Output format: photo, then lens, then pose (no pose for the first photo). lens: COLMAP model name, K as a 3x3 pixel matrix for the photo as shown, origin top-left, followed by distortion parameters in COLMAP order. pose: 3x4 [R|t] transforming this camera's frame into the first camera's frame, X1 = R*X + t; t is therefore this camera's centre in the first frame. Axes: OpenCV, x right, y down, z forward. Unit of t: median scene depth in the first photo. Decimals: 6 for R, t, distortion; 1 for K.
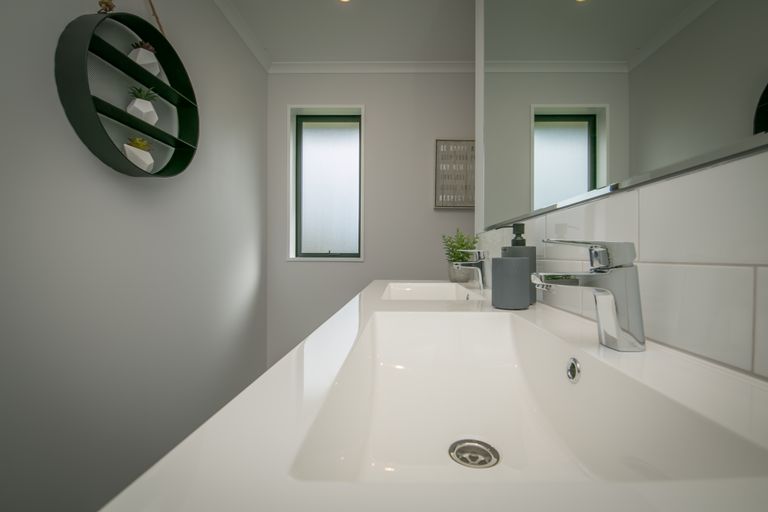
lens RADIAL K [[345.7, 0, 384.0], [0, 345.7, 256.0], [0, 0, 1]] dist [-0.000482, -0.000065]
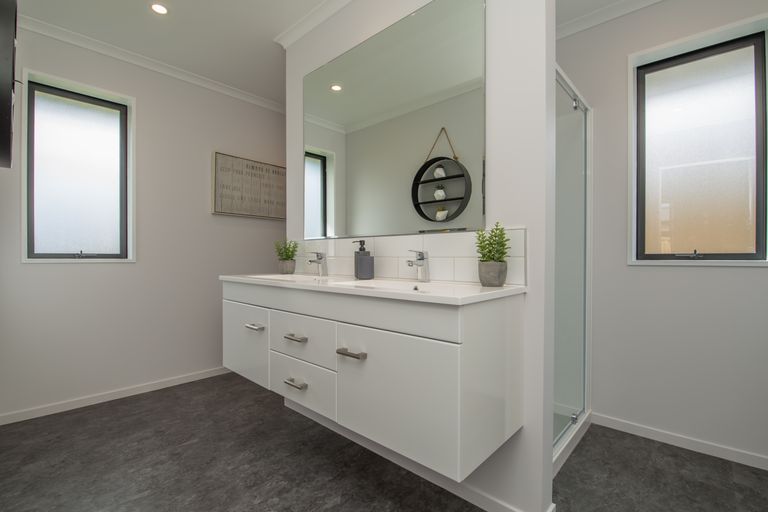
lens RADIAL K [[355.9, 0, 384.0], [0, 355.9, 256.0], [0, 0, 1]] dist [0.000134, 0.000011]
pose [[0.671462, 0.001351, 0.741038, -0.331159], [0.002523, 0.999988, -0.004108, 0.003339], [-0.741035, 0.004628, 0.671451, -0.164372]]
